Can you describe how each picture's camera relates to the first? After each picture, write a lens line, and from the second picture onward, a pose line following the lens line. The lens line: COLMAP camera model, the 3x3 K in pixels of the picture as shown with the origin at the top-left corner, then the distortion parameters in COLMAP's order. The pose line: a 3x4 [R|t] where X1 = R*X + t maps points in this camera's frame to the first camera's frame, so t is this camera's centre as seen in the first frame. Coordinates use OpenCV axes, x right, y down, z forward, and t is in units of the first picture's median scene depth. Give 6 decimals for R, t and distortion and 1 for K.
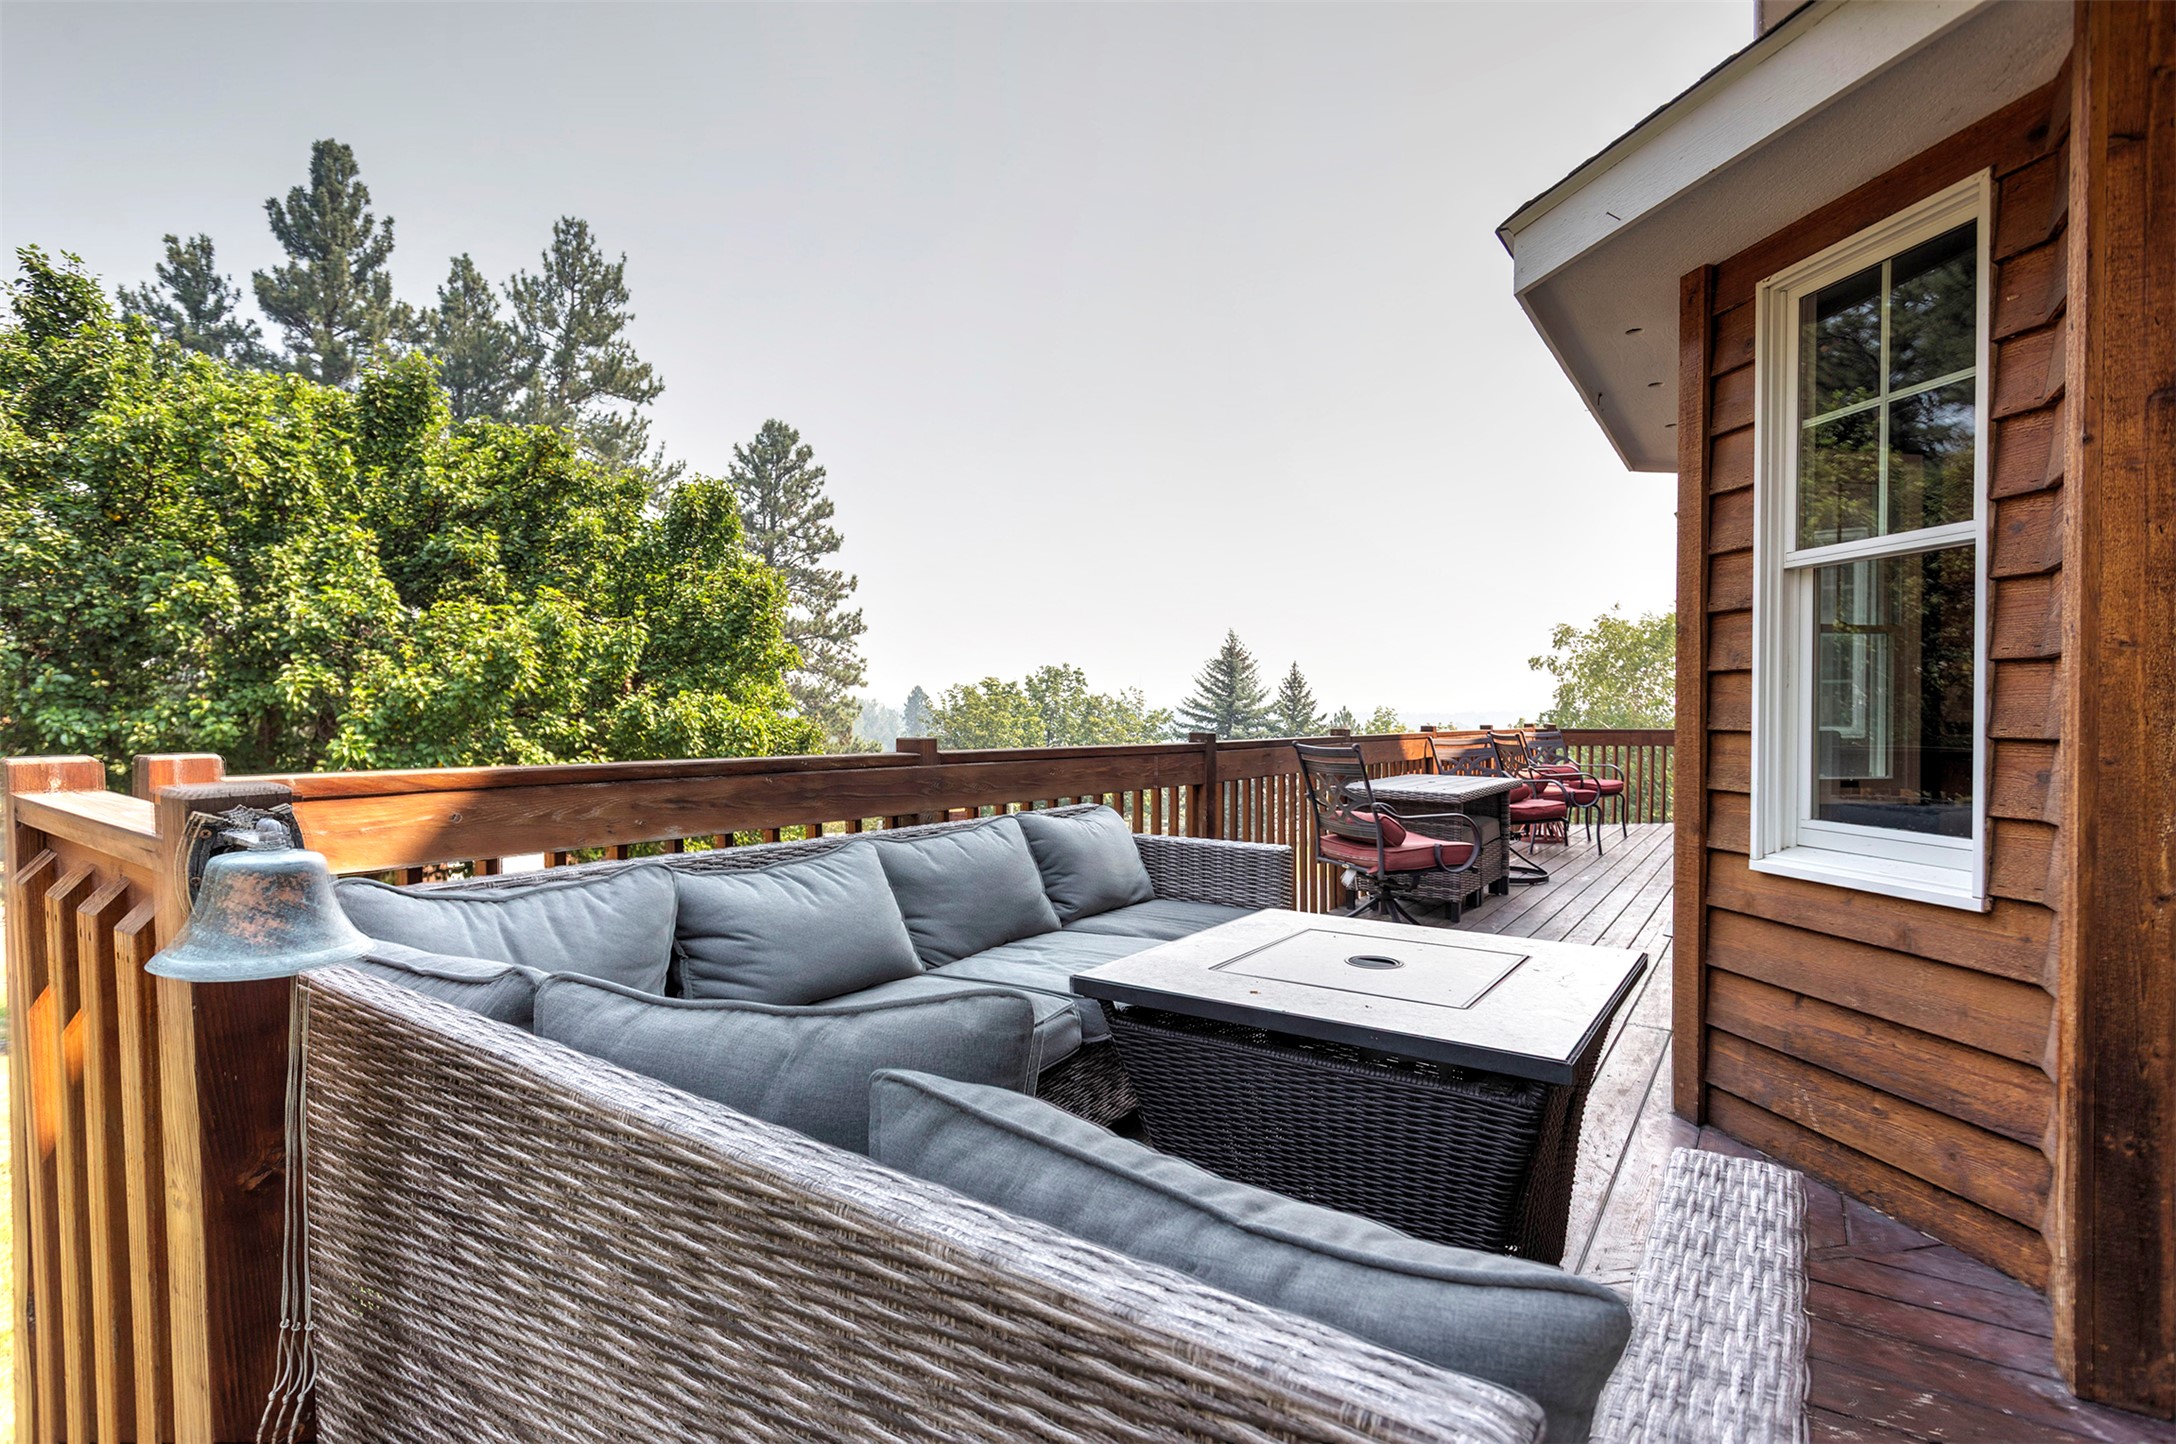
lens RADIAL K [[1034.0, 0, 1088.0], [0, 1034.0, 722.0], [0, 0, 1]] dist [0.001379, 0.000768]
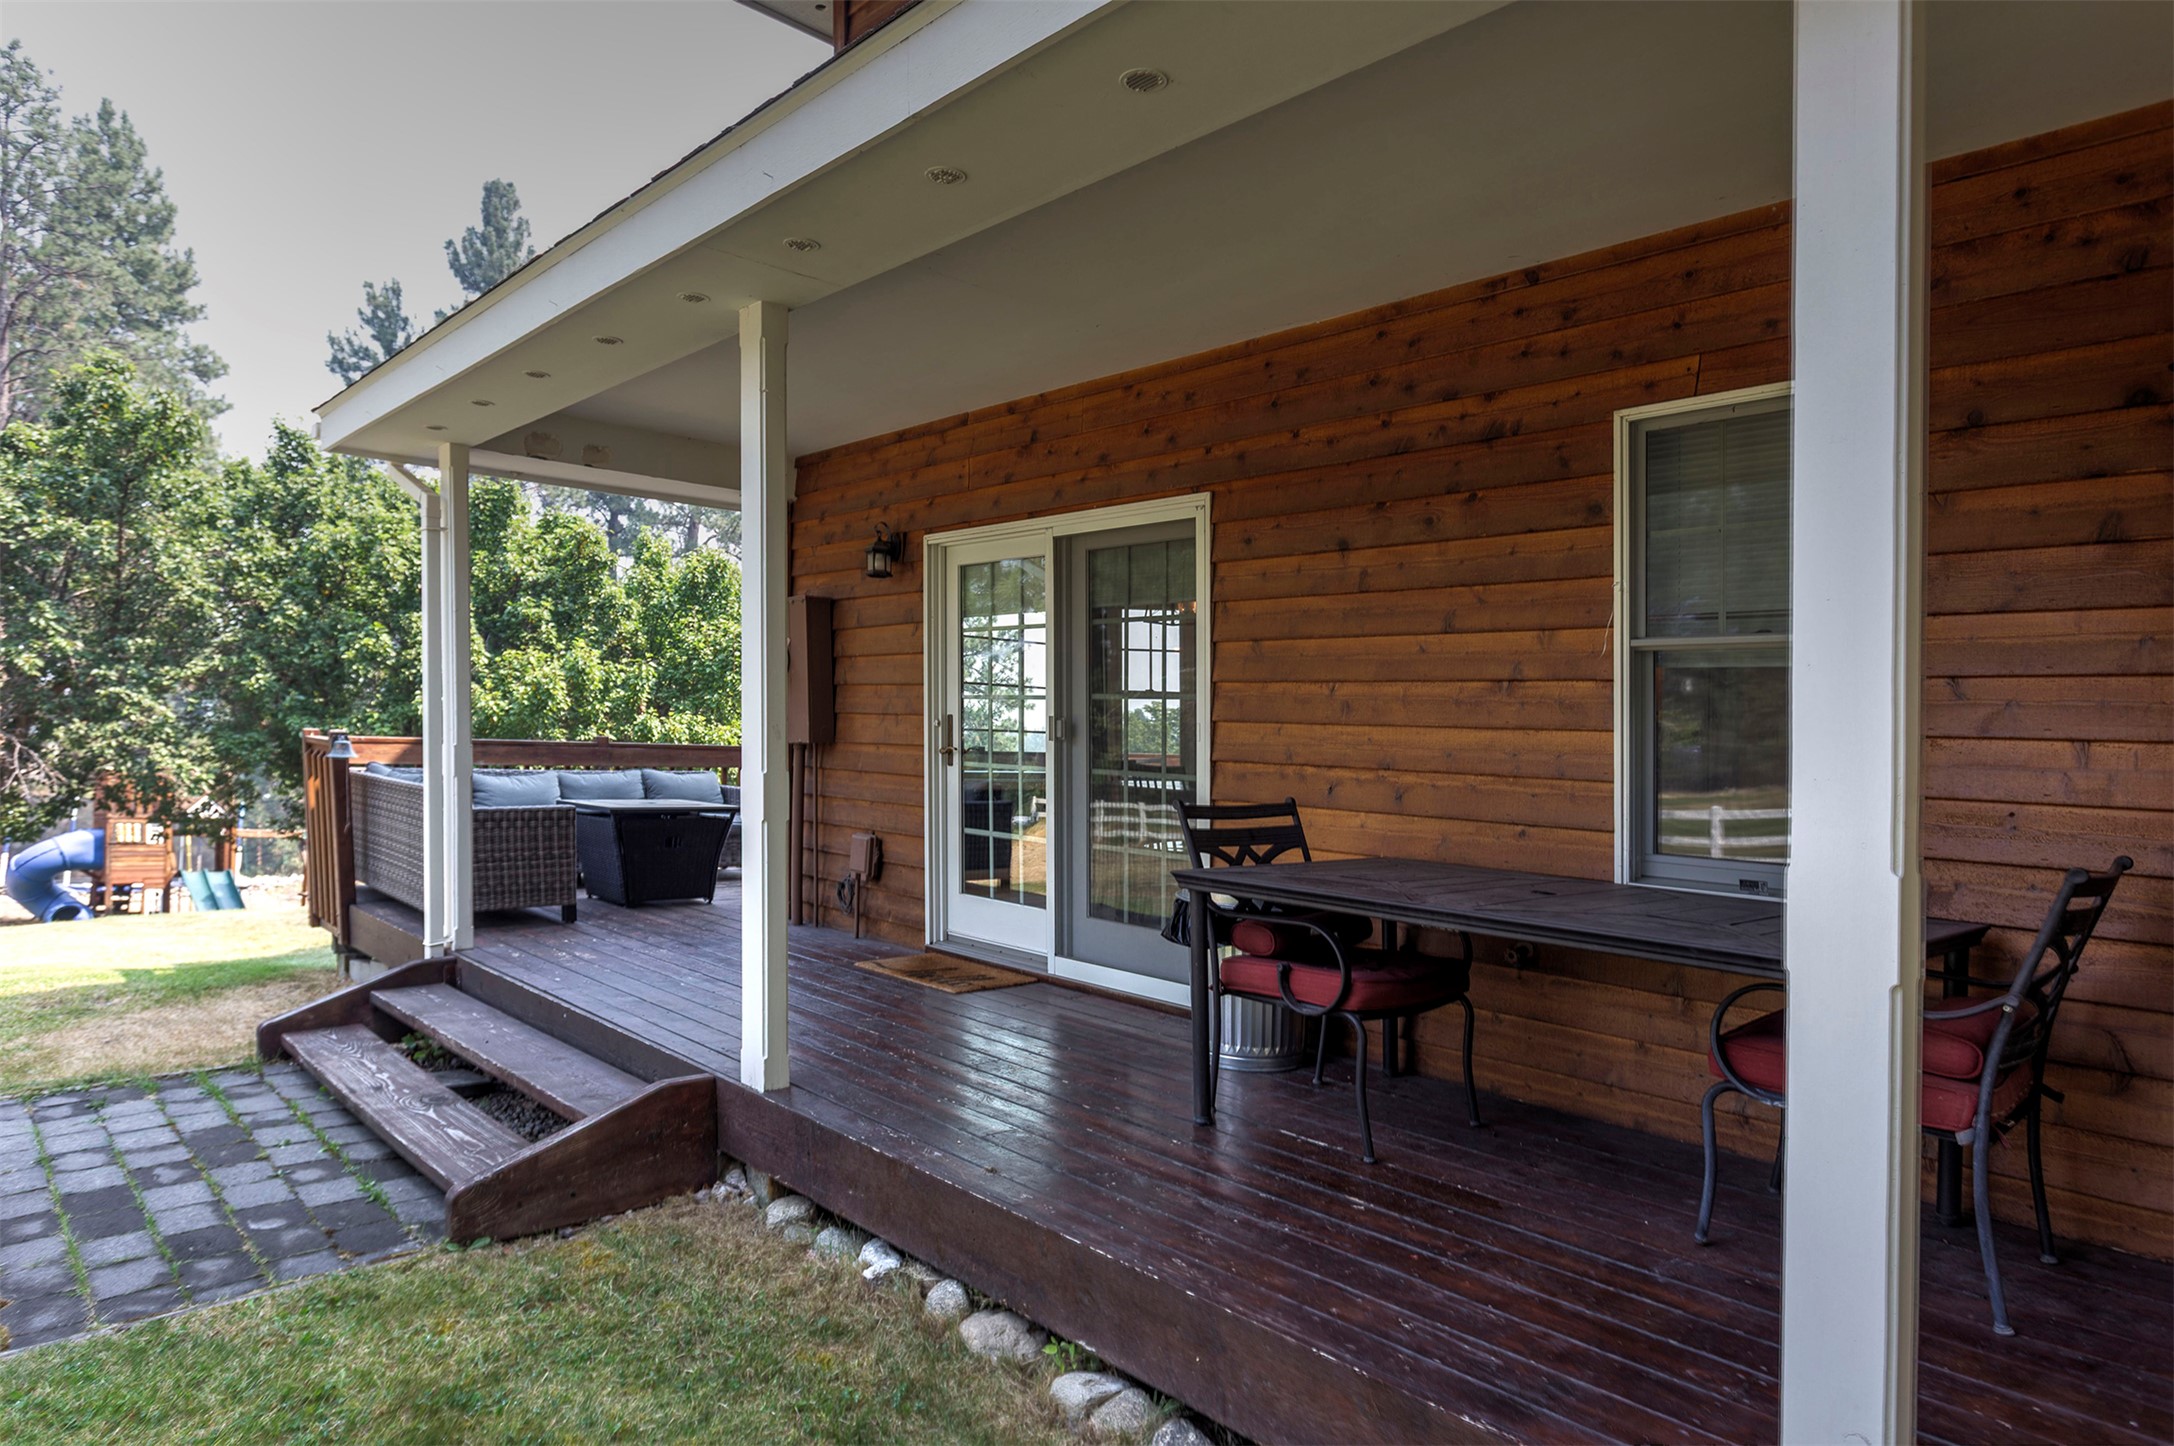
lens RADIAL K [[1226.1, 0, 1095.1], [0, 1226.1, 834.3], [0, 0, 1]] dist [0.001161, -0.001793]
pose [[0.979726, 0.040923, -0.196117, 0.141741], [-0.027504, 0.997121, 0.070667, 0.000442], [0.198444, -0.063841, 0.978031, -0.148152]]
